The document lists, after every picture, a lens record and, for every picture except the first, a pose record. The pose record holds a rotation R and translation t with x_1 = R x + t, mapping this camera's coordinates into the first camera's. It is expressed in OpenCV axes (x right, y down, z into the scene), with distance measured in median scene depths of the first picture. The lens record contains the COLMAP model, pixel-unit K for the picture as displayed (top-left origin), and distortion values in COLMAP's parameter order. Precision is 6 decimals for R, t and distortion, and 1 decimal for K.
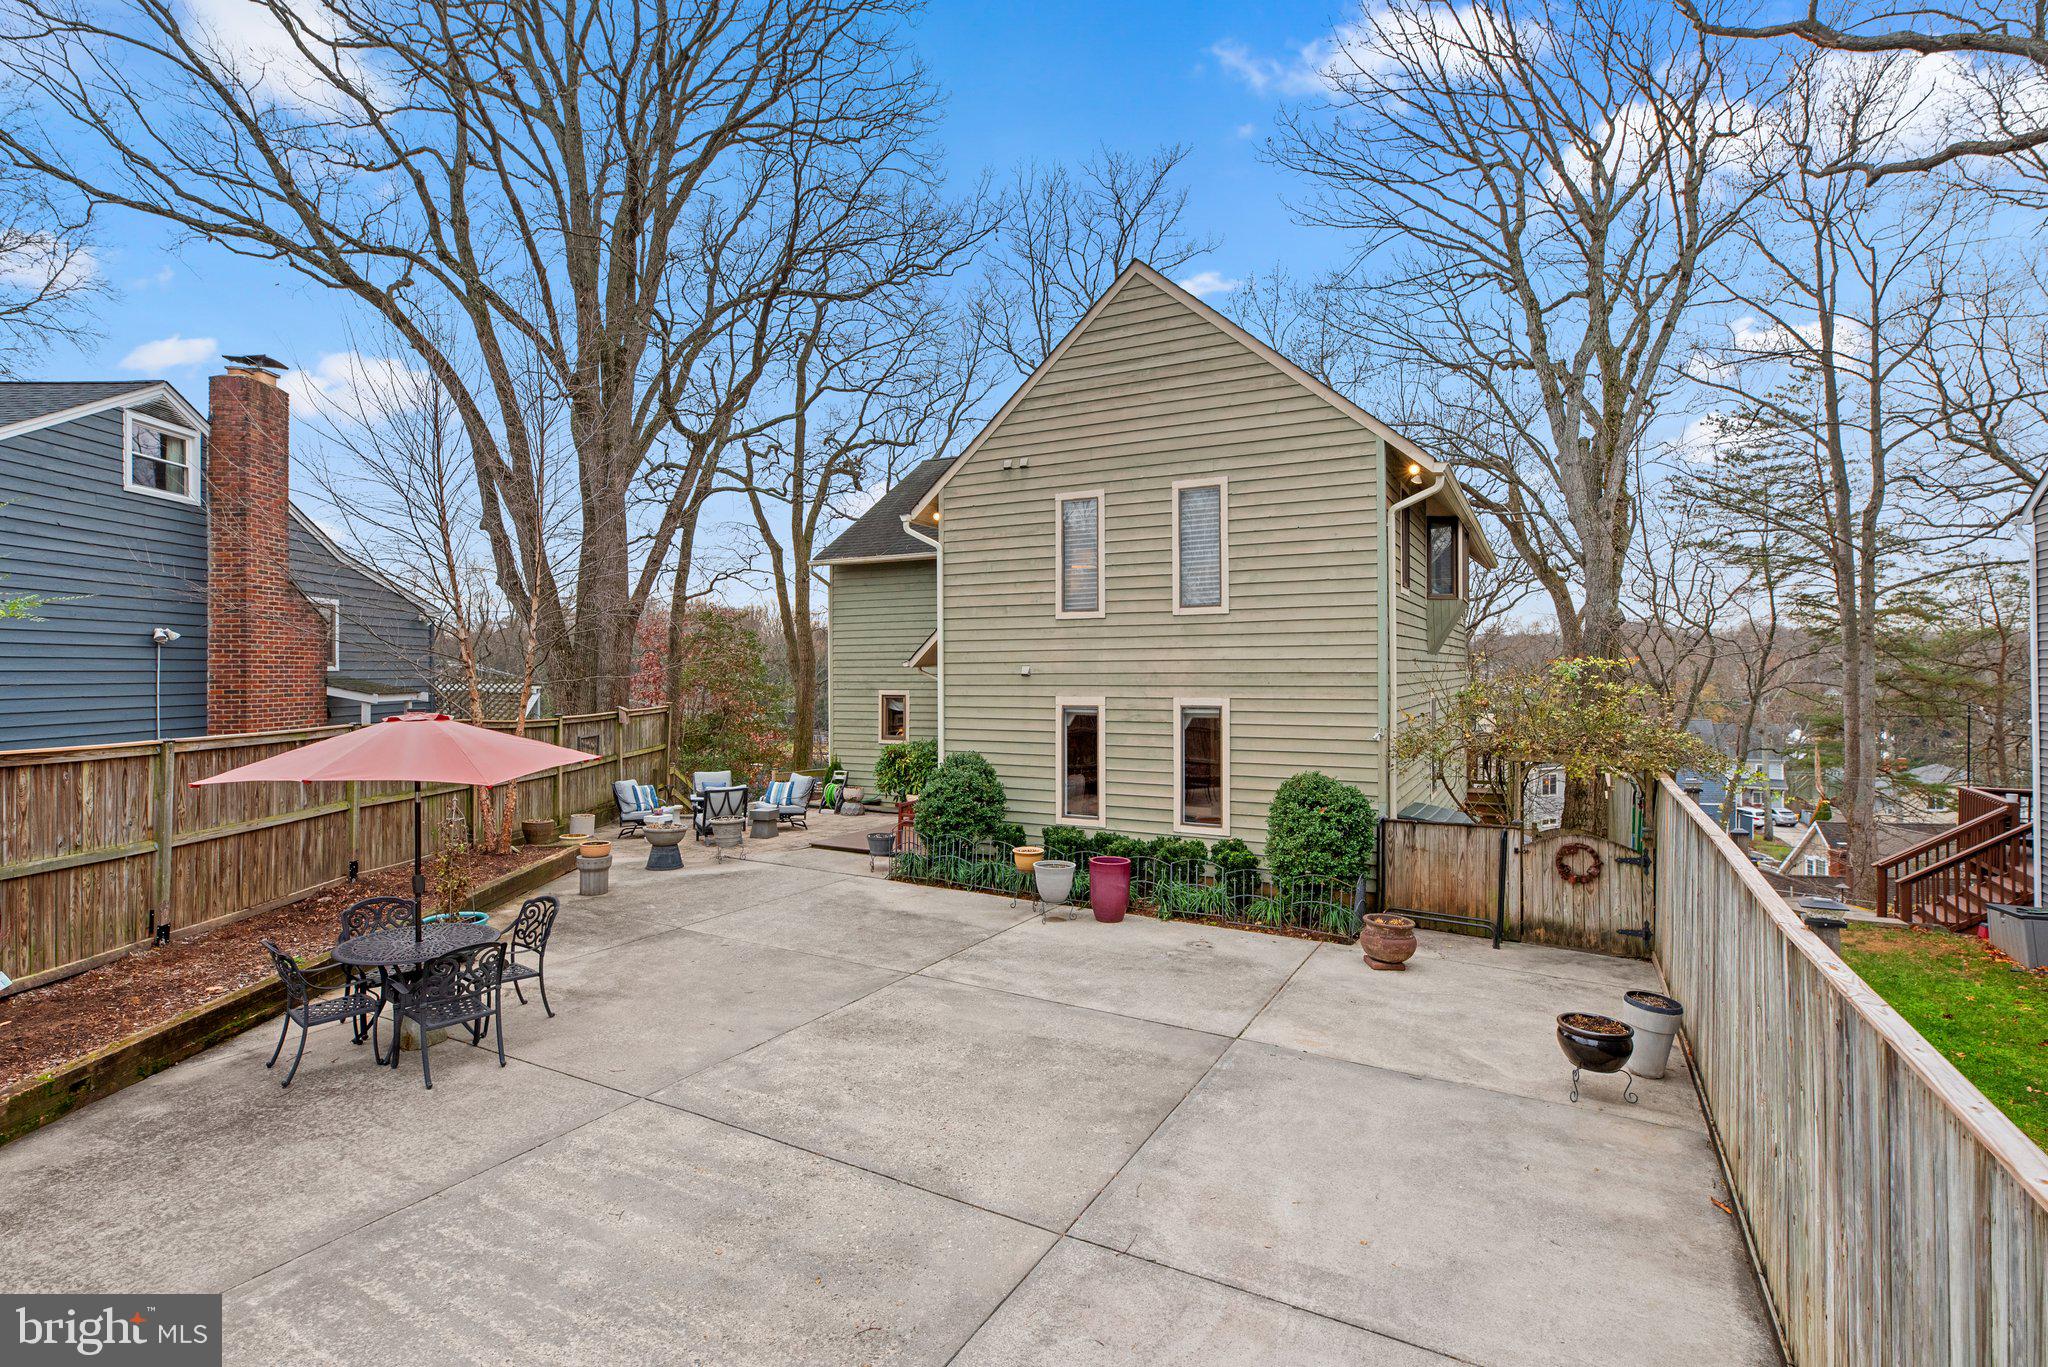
lens RADIAL K [[987.4, 0, 1030.1], [0, 987.4, 661.1], [0, 0, 1]] dist [0.001707, 0.000133]
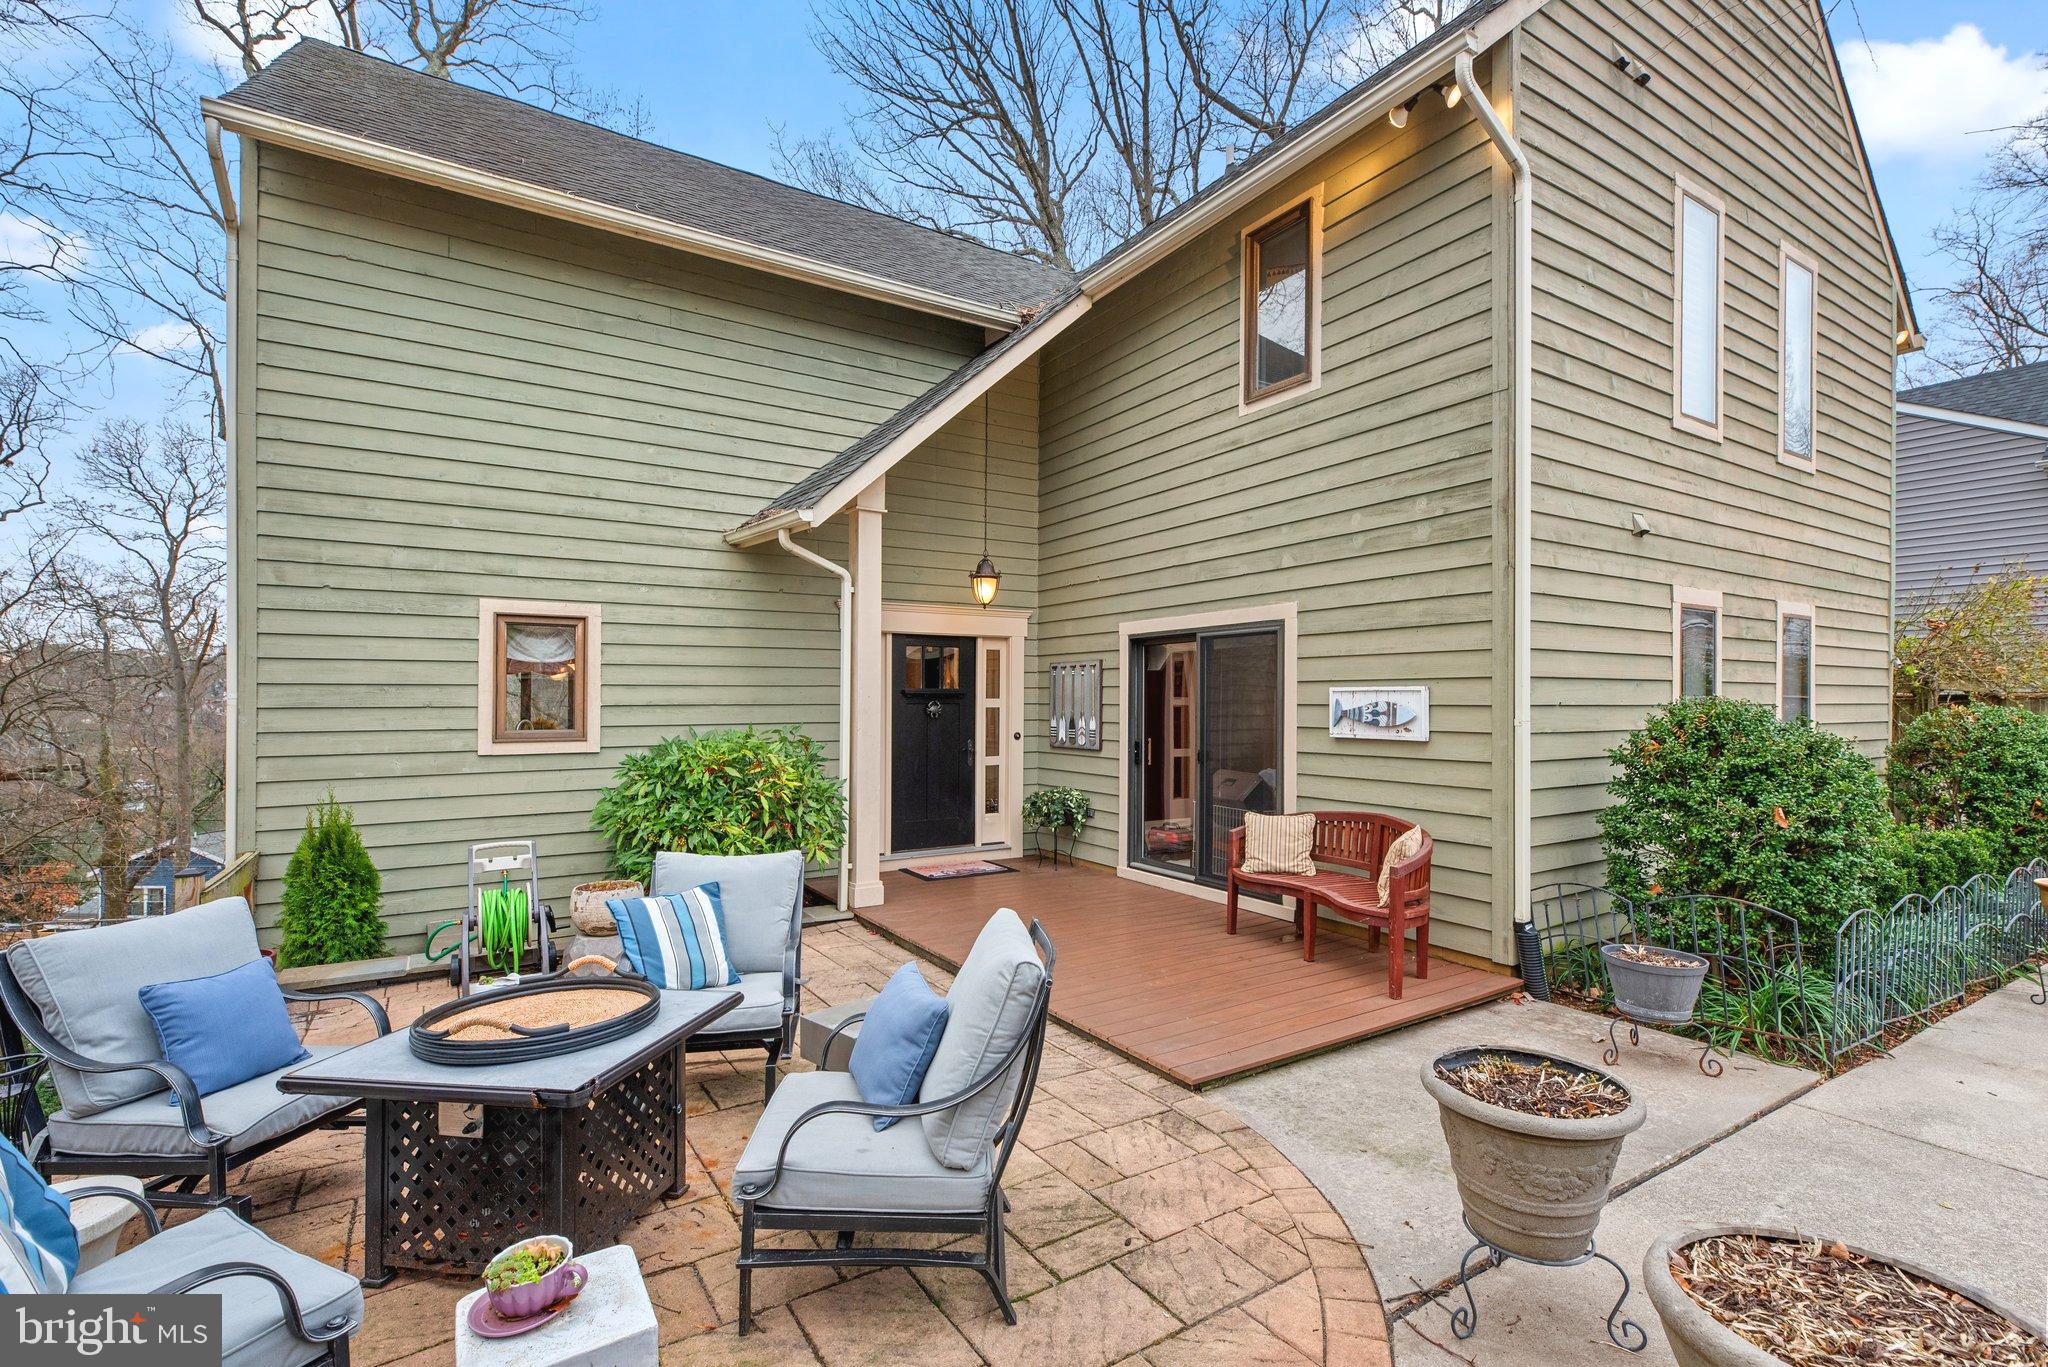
lens RADIAL K [[924.1, 0, 1031.5], [0, 924.1, 701.3], [0, 0, 1]] dist [0.002428, 0.000025]
pose [[0.483361, 0.004877, 0.875408, -0.605428], [-0.010360, 0.999946, 0.000150, 0.111898], [-0.875360, -0.009141, 0.483386, 1.217985]]
